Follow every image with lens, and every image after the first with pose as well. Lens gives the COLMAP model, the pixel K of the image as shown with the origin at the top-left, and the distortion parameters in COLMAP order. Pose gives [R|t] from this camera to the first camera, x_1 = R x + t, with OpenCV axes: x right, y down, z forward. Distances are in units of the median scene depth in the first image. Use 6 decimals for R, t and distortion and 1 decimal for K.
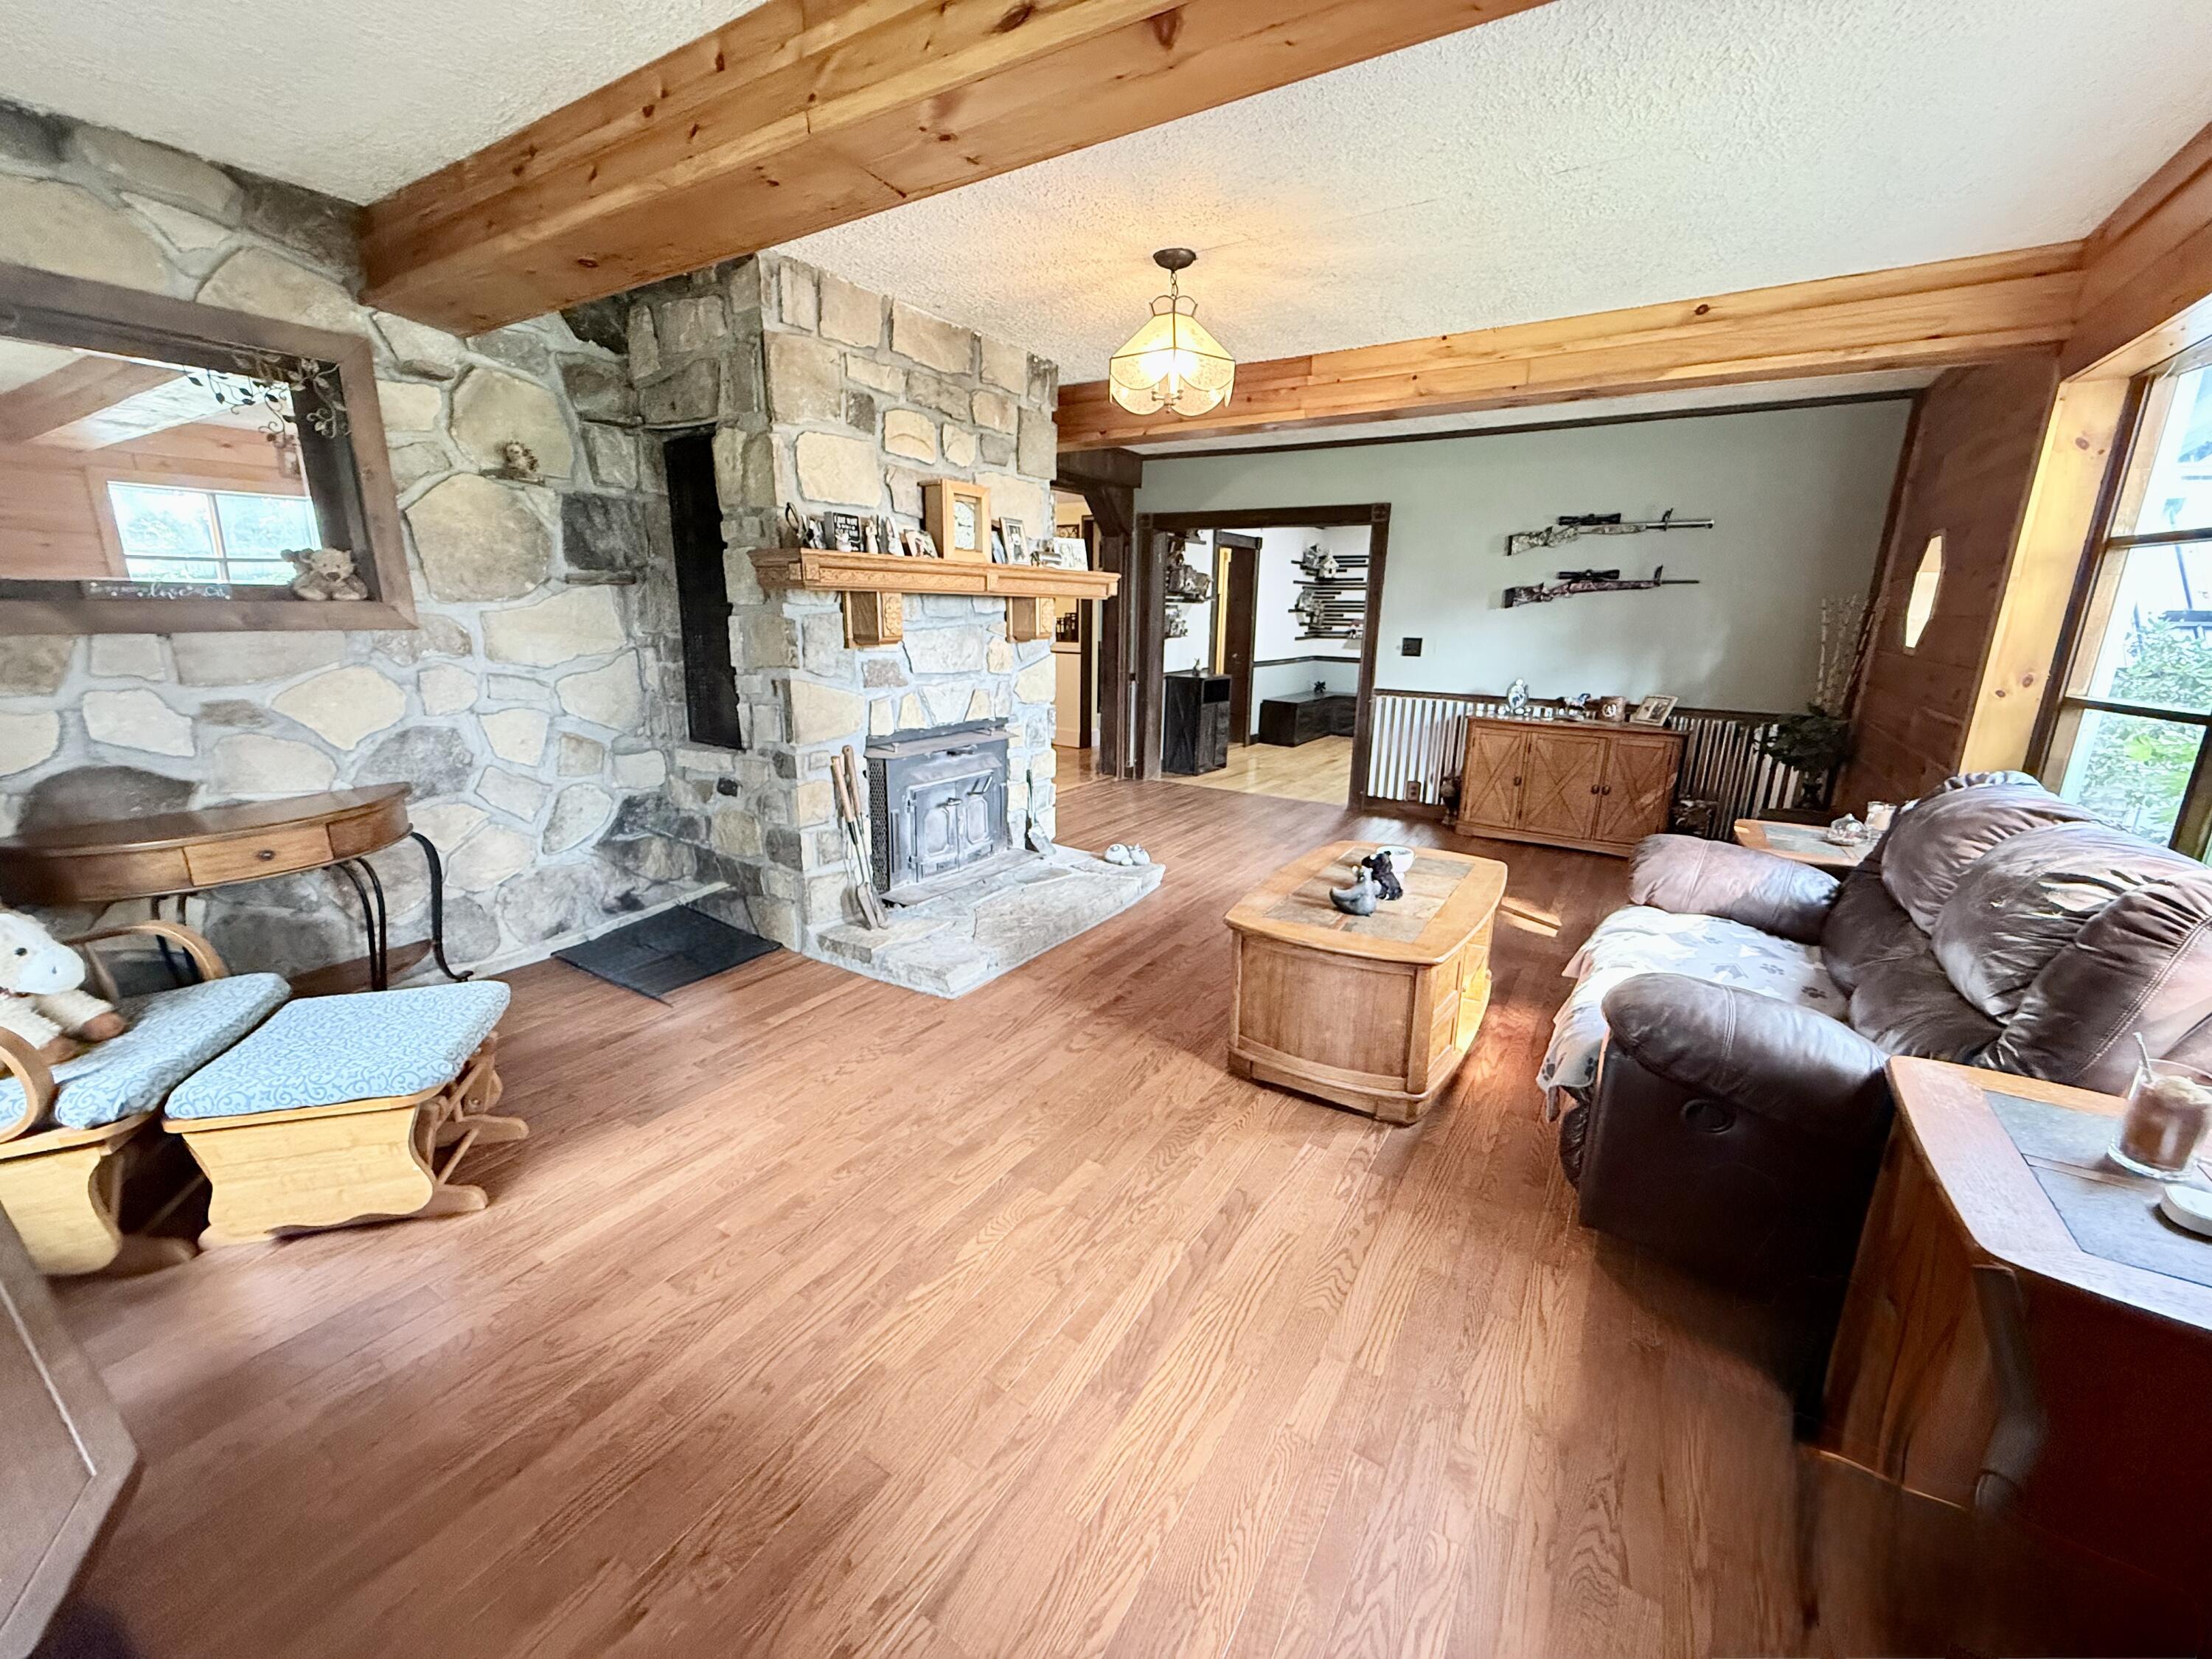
lens RADIAL K [[876.3, 0, 1106.0], [0, 876.3, 829.5], [0, 0, 1]] dist [0.001335, -0.000094]
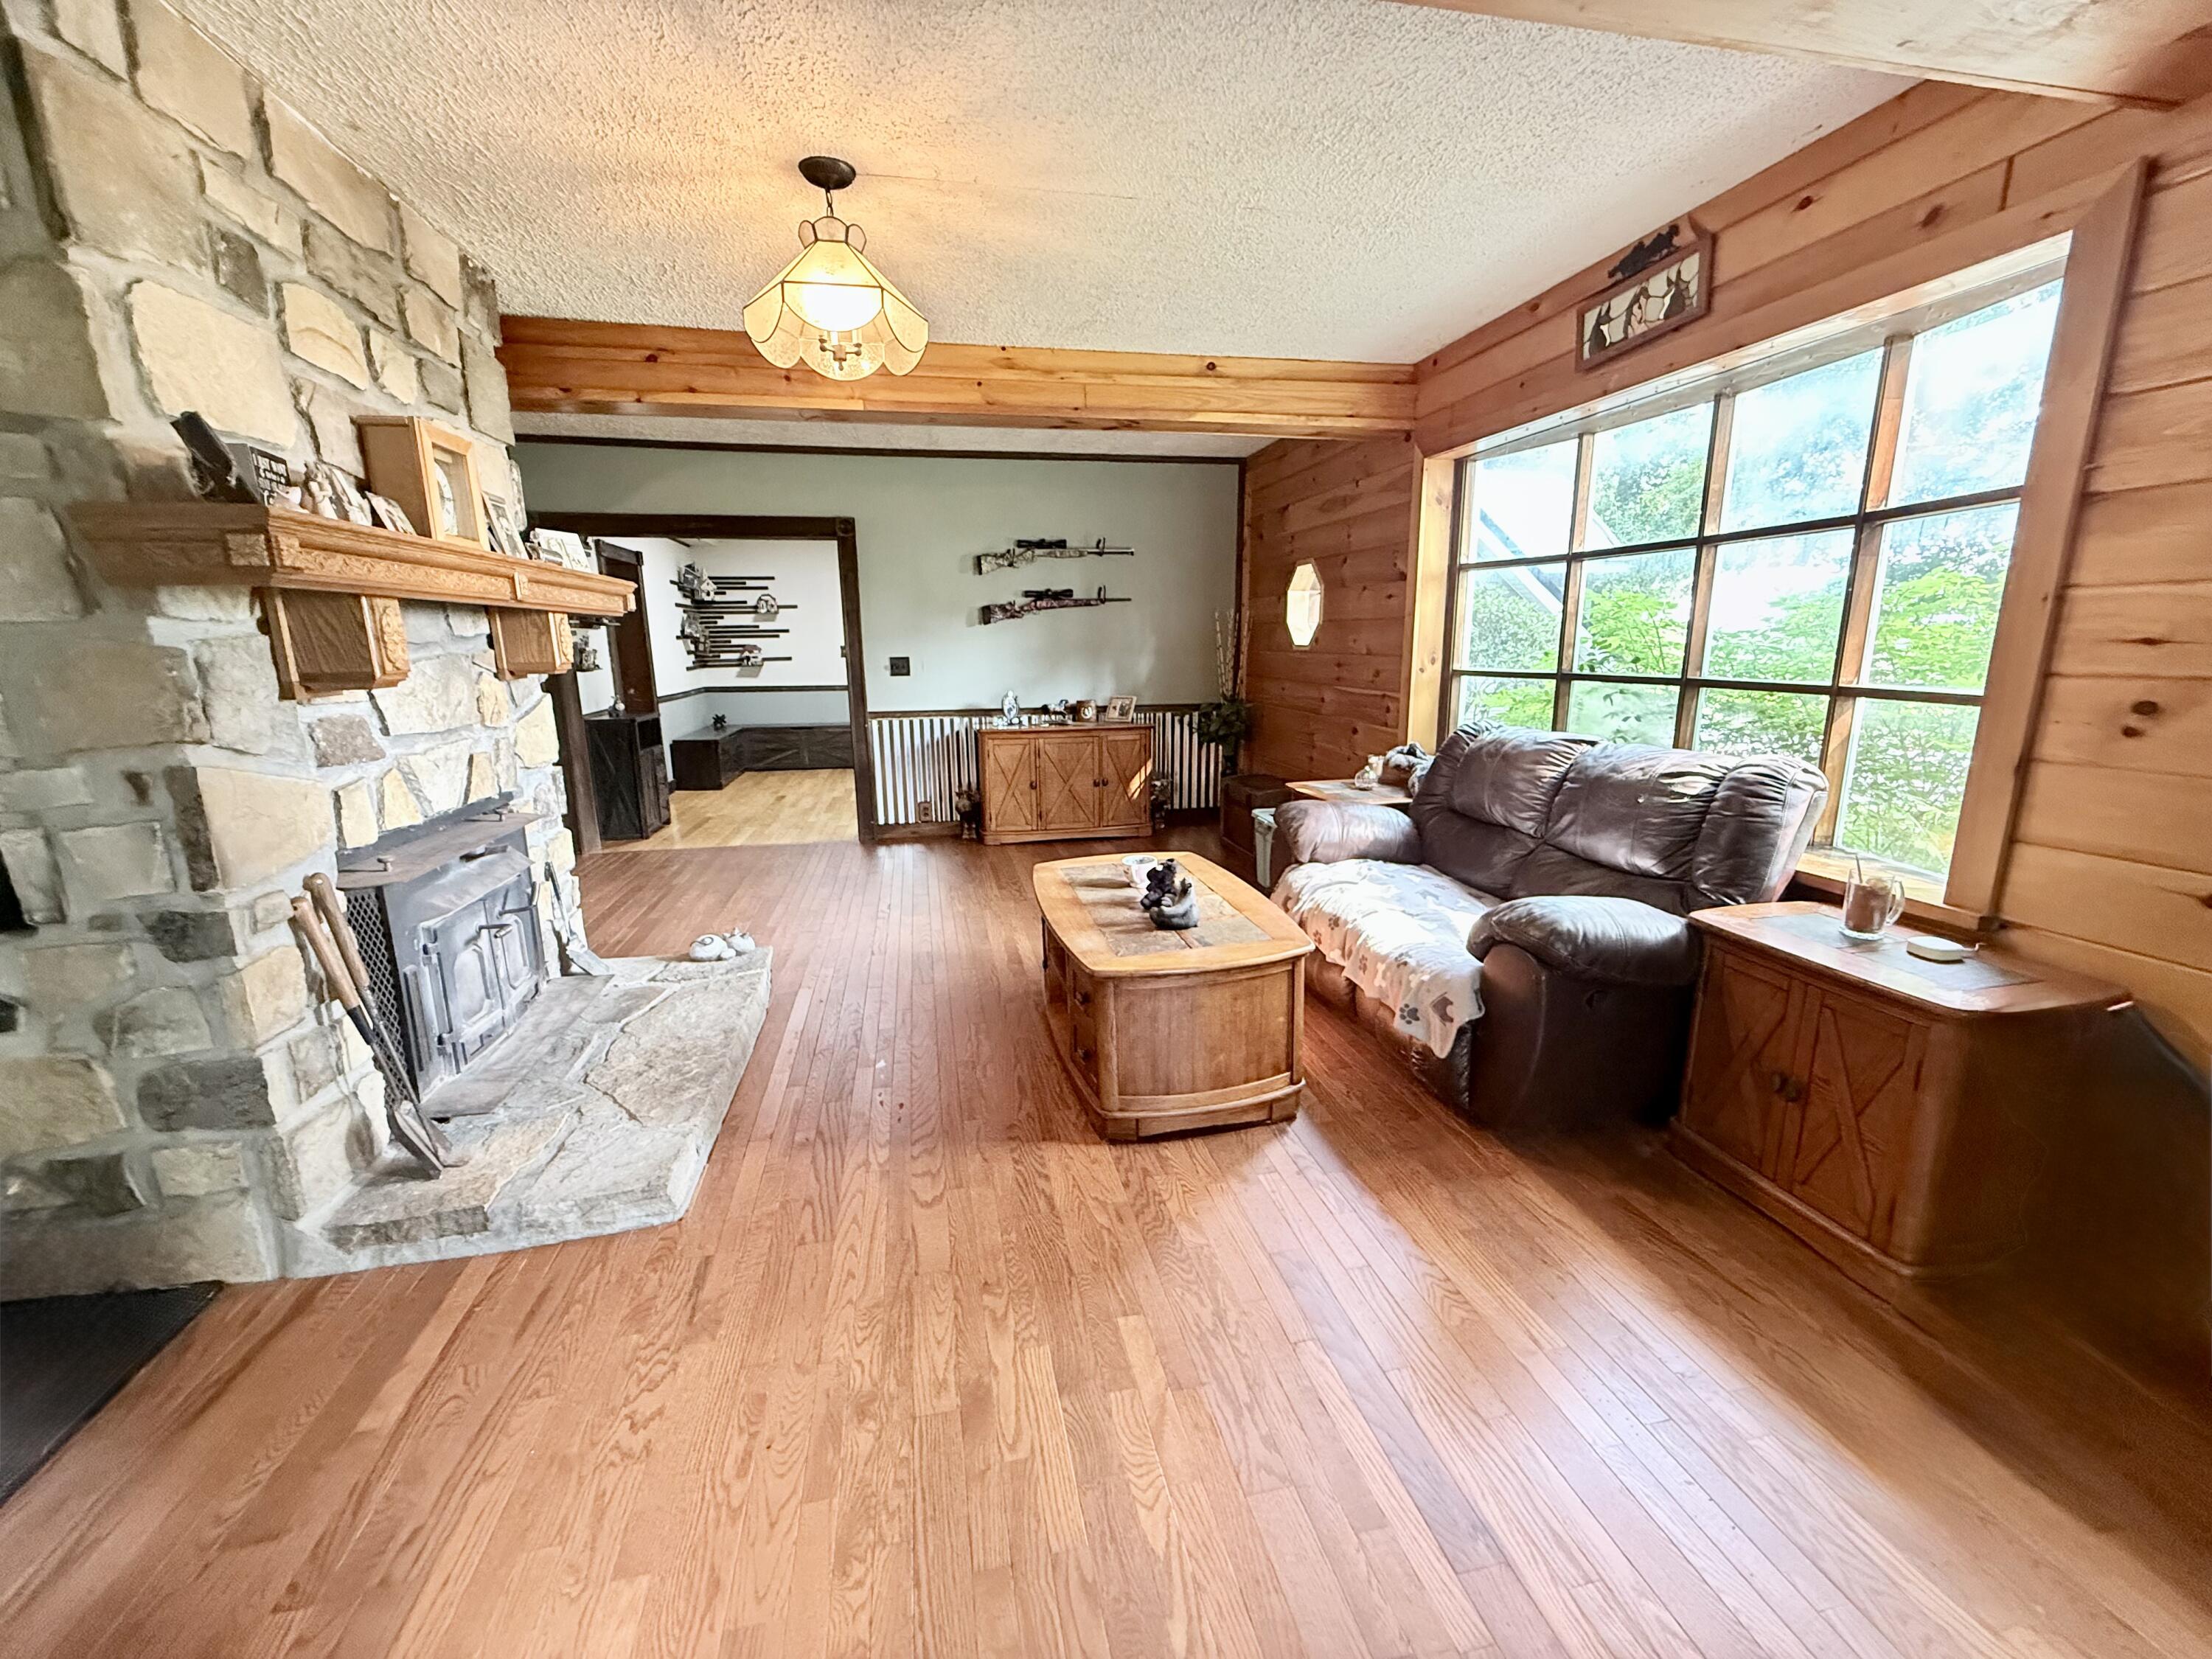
lens RADIAL K [[876.3, 0, 1106.0], [0, 876.3, 829.5], [0, 0, 1]] dist [0.001335, -0.000094]
pose [[0.718267, -0.172166, 0.674130, -0.291564], [0.193514, 0.980105, 0.044125, -0.049054], [-0.668315, 0.098760, 0.737294, 0.245021]]
